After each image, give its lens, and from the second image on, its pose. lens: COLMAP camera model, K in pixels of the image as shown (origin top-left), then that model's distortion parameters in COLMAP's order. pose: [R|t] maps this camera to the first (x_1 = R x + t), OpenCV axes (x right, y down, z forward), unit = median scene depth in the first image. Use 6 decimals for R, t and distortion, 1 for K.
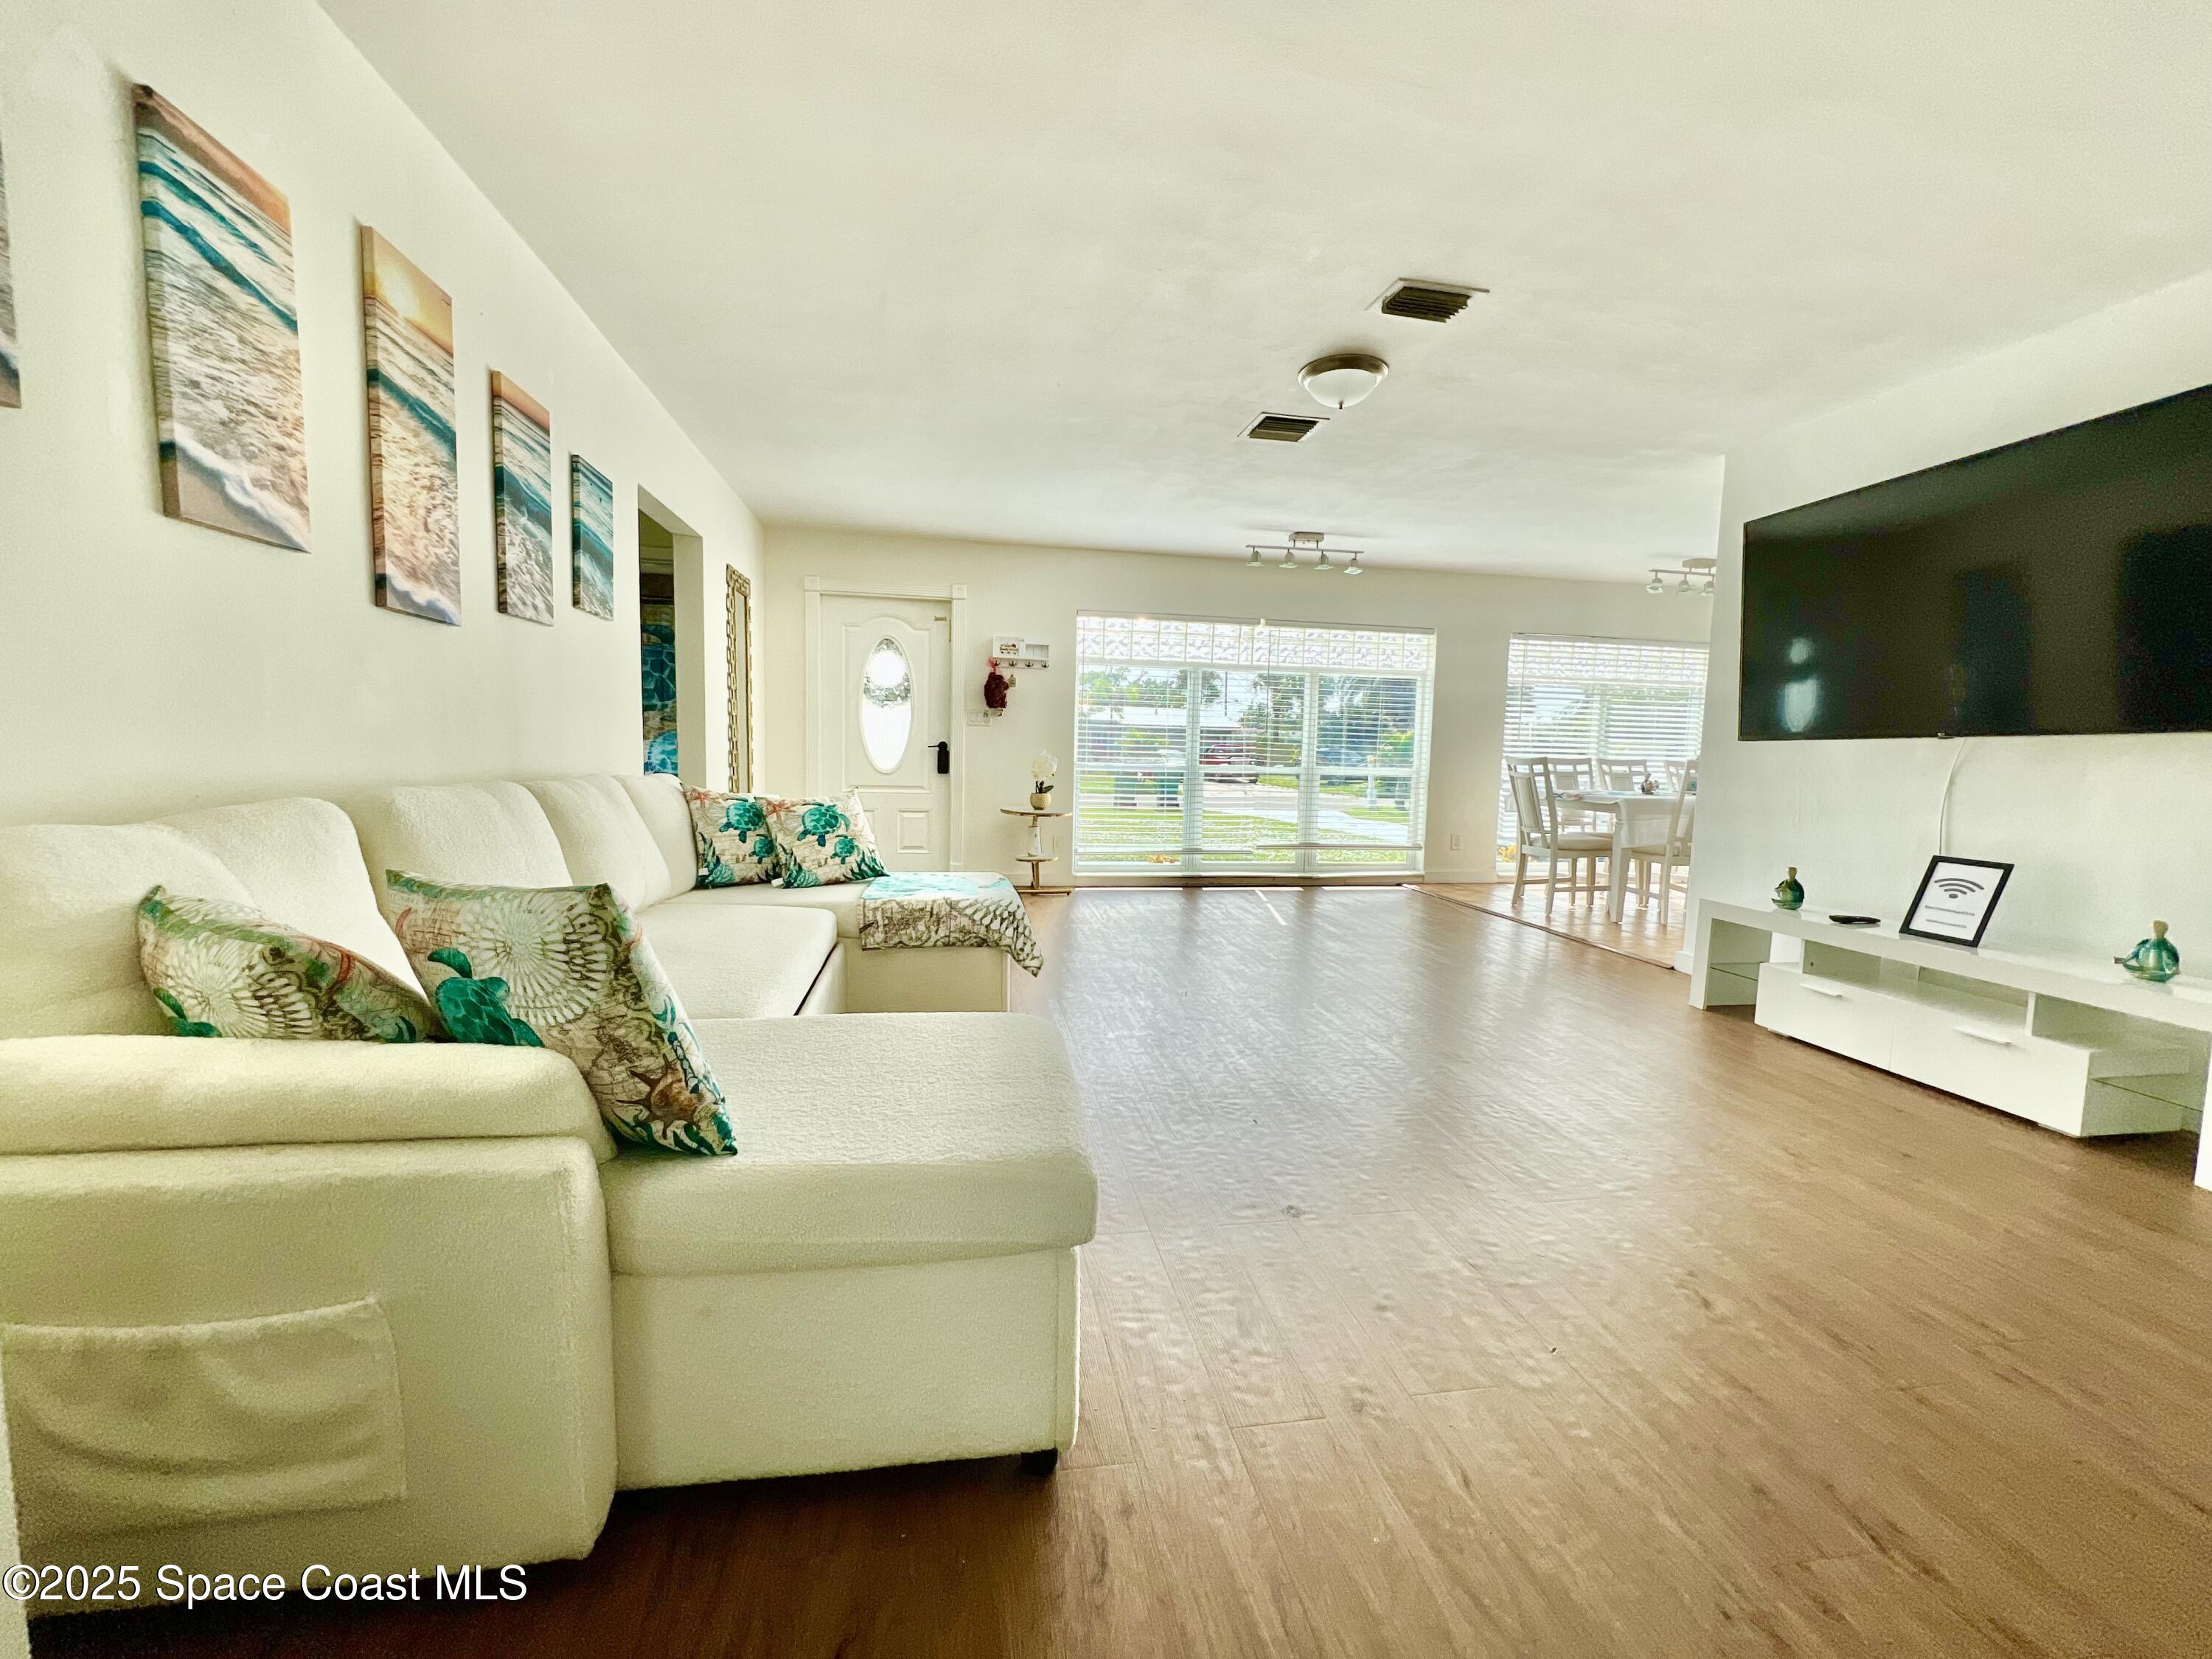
lens RADIAL K [[885.4, 0, 1100.2], [0, 885.4, 830.7], [0, 0, 1]] dist [-0.001517, 0.000935]
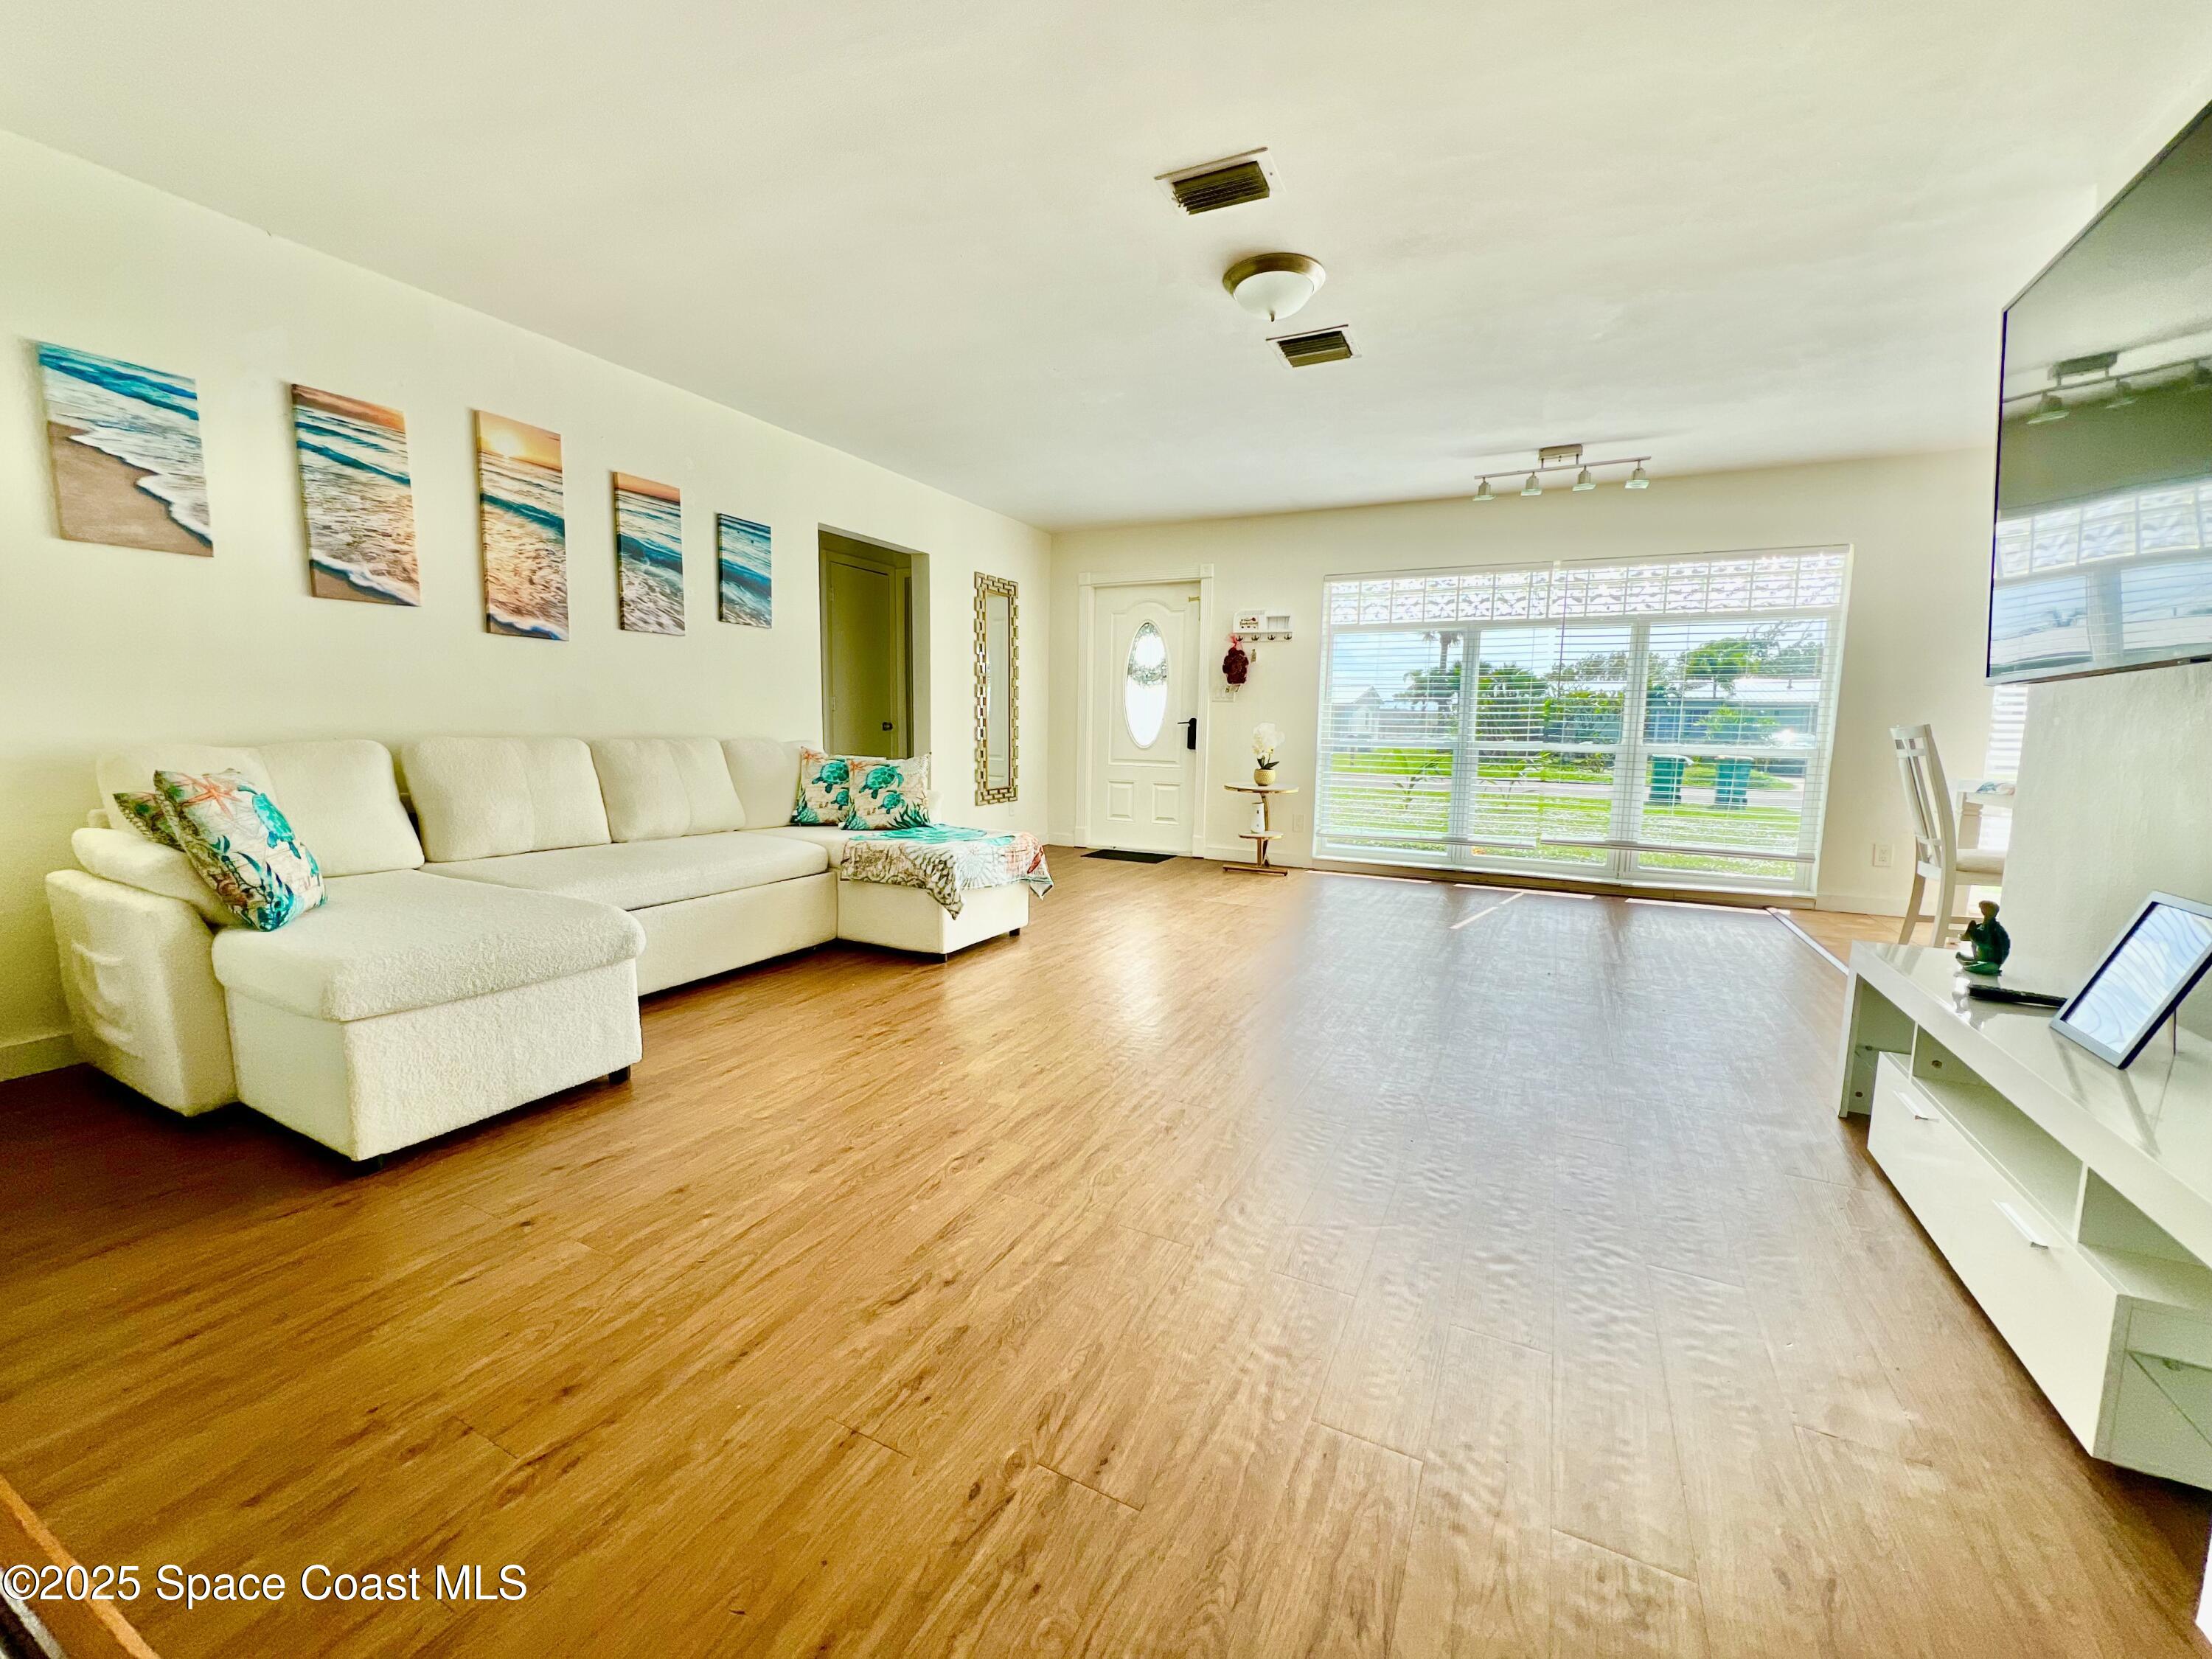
lens RADIAL K [[885.4, 0, 1100.2], [0, 885.4, 831.0], [0, 0, 1]] dist [-0.001517, 0.000935]
pose [[0.800845, 0.060319, -0.595826, 0.856497], [-0.051589, 0.998165, 0.031711, 0.009118], [0.596645, 0.005342, 0.802488, 0.248559]]
